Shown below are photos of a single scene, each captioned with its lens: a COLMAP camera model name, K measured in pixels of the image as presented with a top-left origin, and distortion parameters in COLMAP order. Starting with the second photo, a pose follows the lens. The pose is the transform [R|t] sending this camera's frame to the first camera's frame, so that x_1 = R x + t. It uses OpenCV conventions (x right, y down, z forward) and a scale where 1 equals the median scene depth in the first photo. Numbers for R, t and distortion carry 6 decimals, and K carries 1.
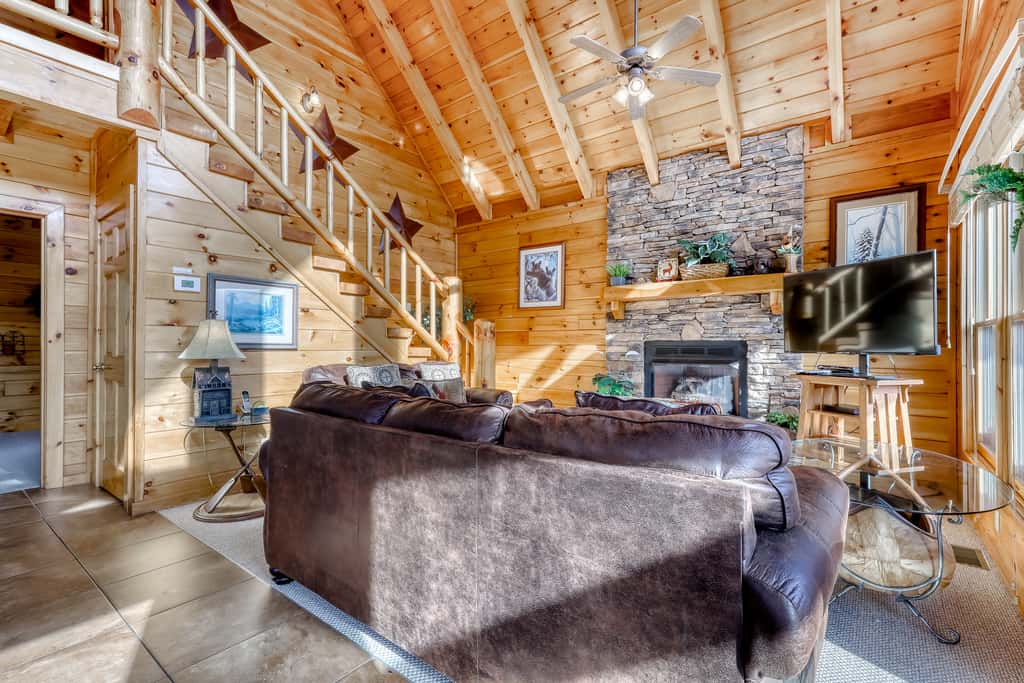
lens RADIAL K [[466.8, 0, 512.8], [0, 466.8, 342.5], [0, 0, 1]] dist [0.020381, -0.005517]
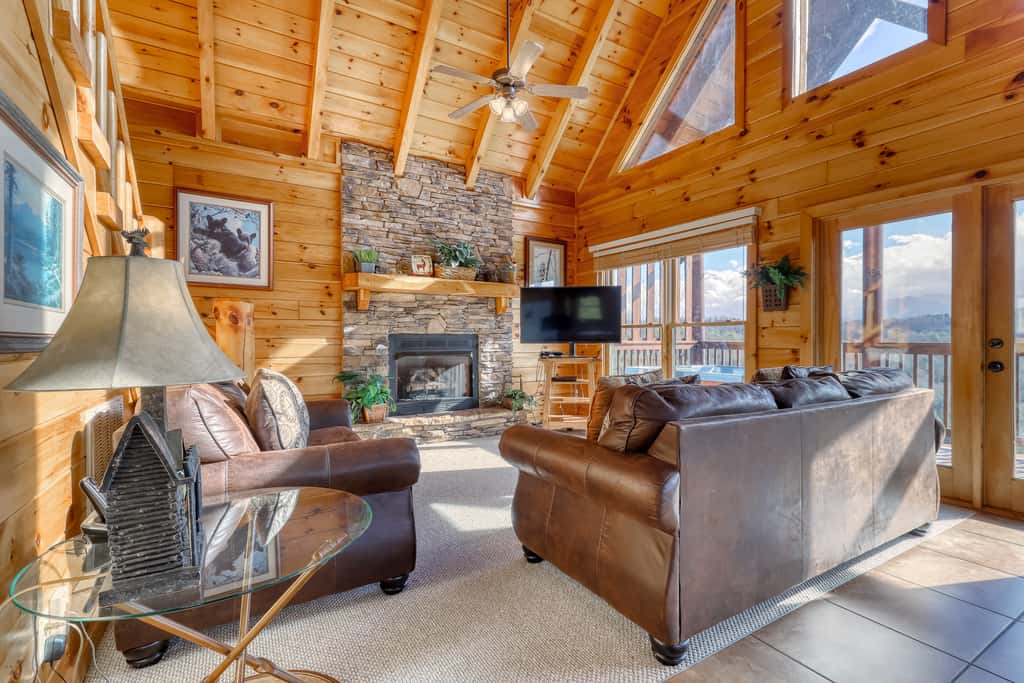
lens RADIAL K [[466.8, 0, 516.4], [0, 466.8, 341.4], [0, 0, 1]] dist [0.020381, -0.005517]
pose [[0.348914, -0.008114, 0.937120, -0.557383], [-0.001776, 0.999955, 0.009319, 0.002774], [-0.937153, -0.004916, 0.348884, 0.432492]]
